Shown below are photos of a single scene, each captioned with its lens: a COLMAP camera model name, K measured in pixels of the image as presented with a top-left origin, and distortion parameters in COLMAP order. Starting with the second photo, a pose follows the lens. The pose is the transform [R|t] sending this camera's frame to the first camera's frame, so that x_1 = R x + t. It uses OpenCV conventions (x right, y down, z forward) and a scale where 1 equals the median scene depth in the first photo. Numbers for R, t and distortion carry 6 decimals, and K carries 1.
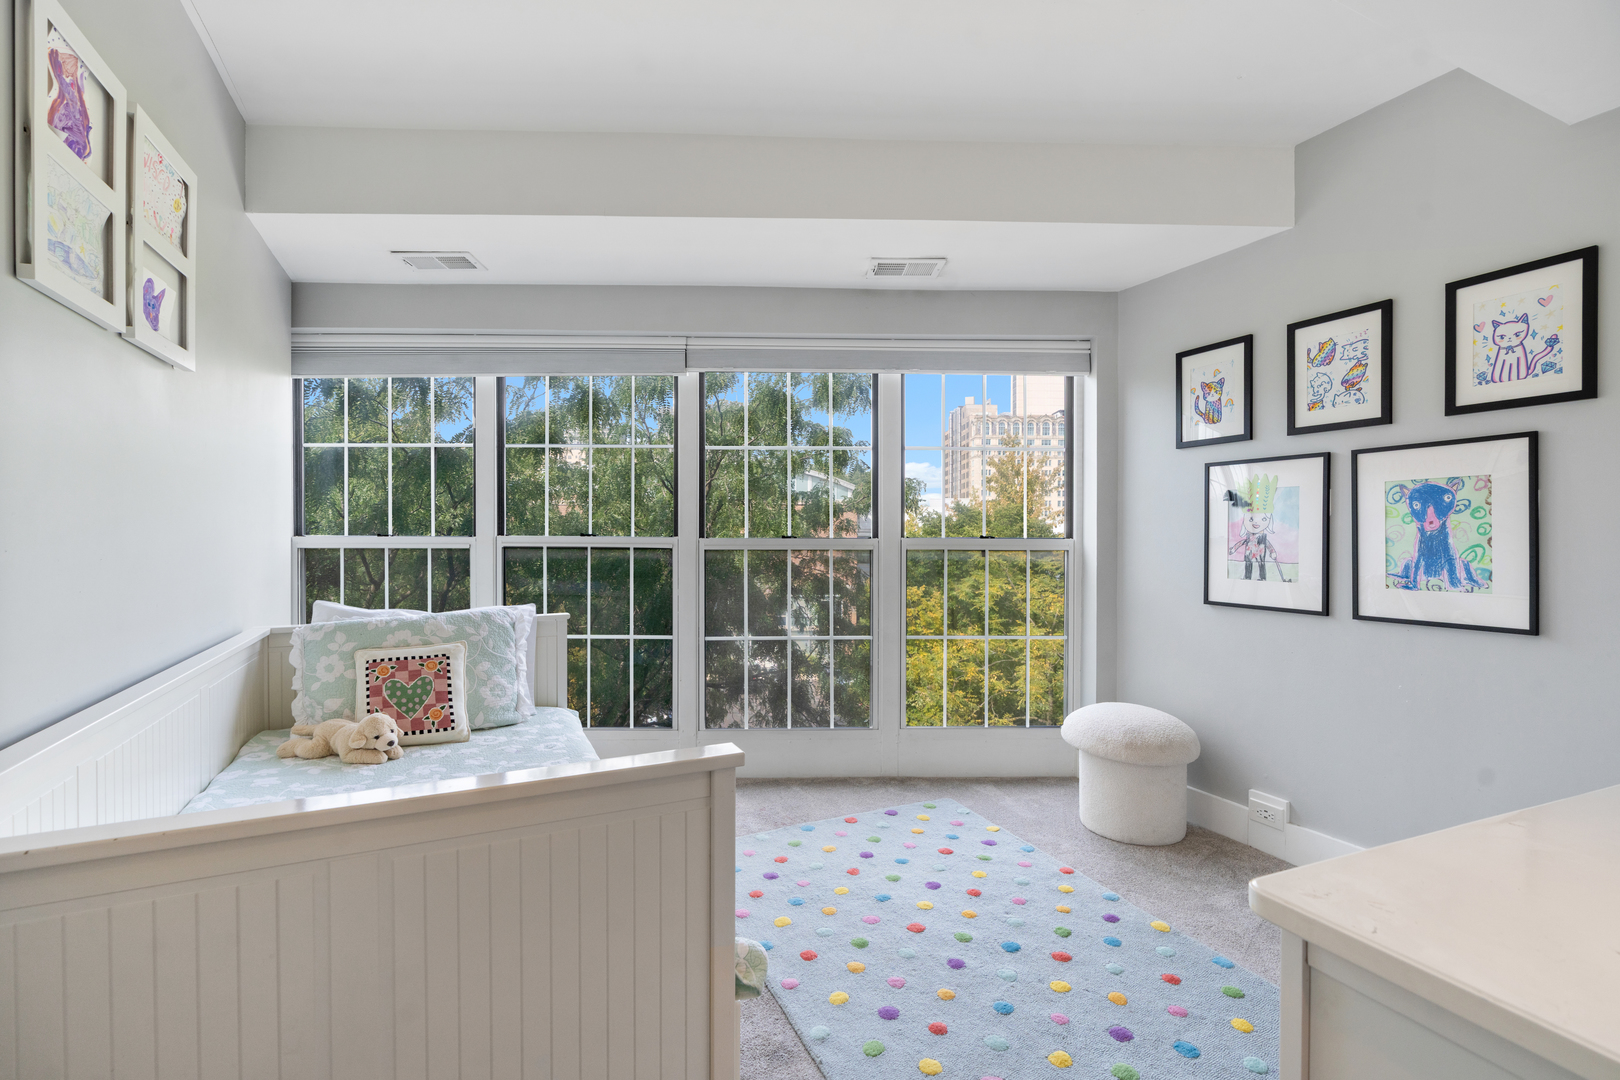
lens RADIAL K [[745.7, 0, 805.7], [0, 745.7, 535.5], [0, 0, 1]] dist [-0.000310, 0.000383]
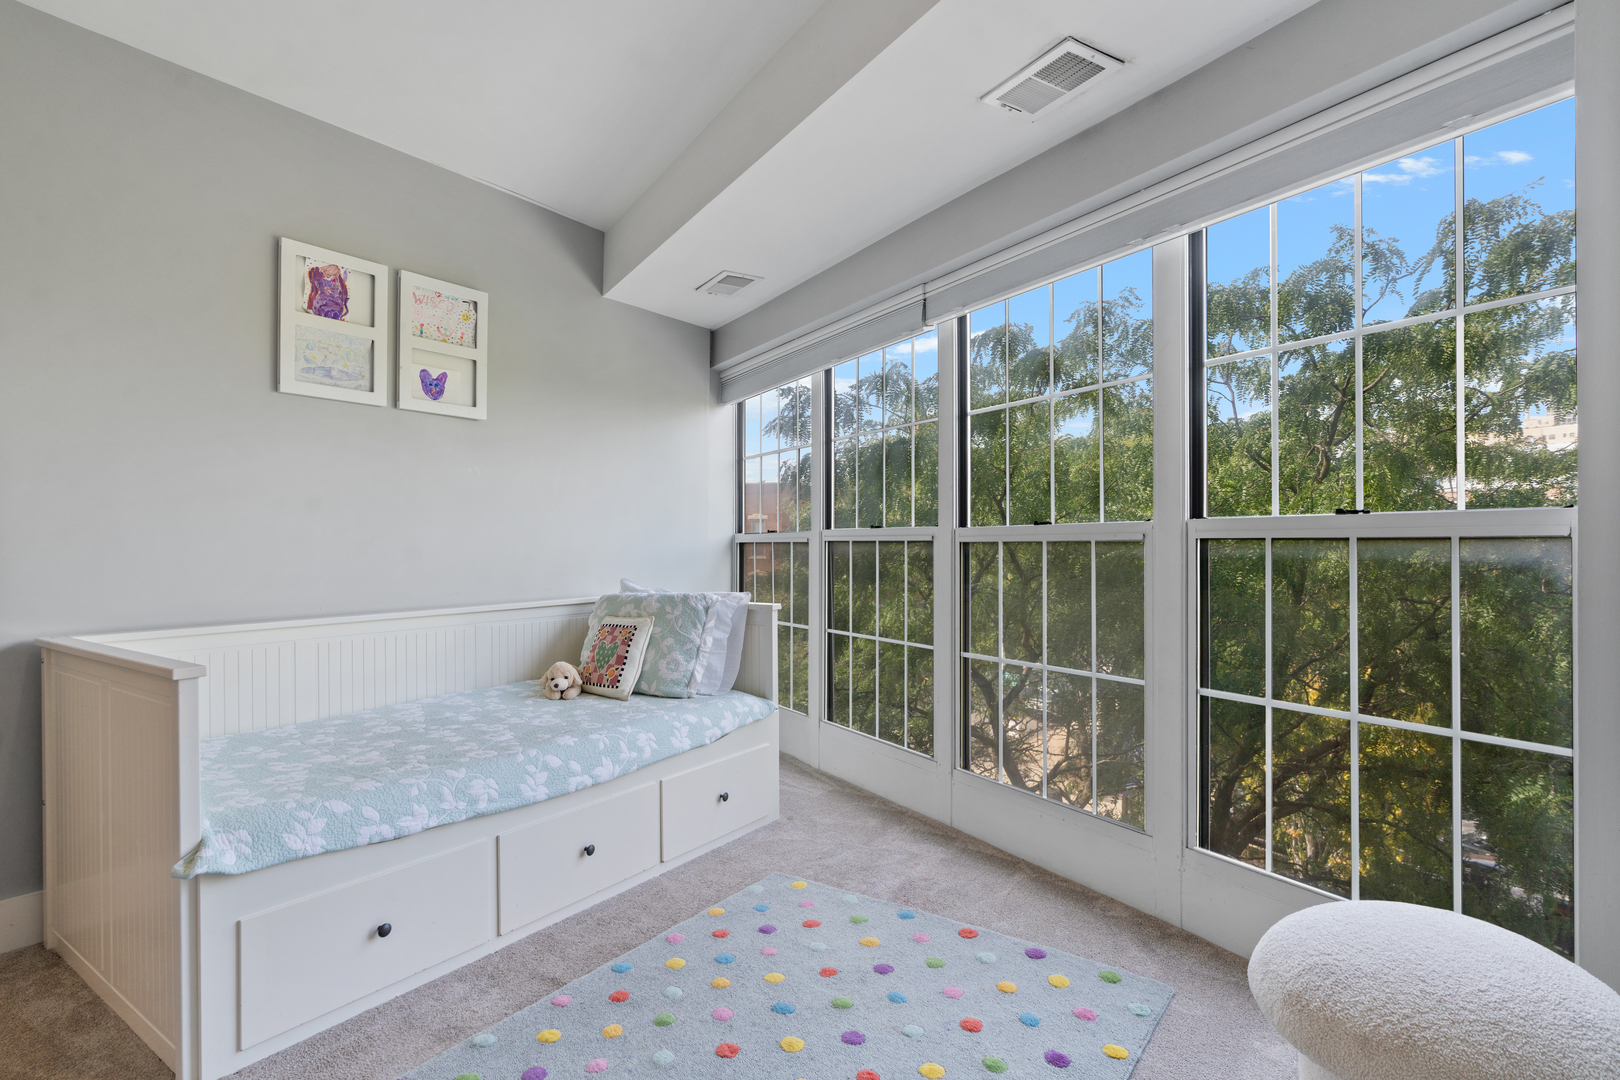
lens RADIAL K [[831.7, 0, 799.3], [0, 831.7, 545.1], [0, 0, 1]] dist [-0.002225, 0.001241]
pose [[0.475678, 0.012438, -0.879532, 0.733919], [0.003492, 0.999865, 0.016028, 0.009192], [0.879613, -0.010696, 0.475570, 0.550838]]
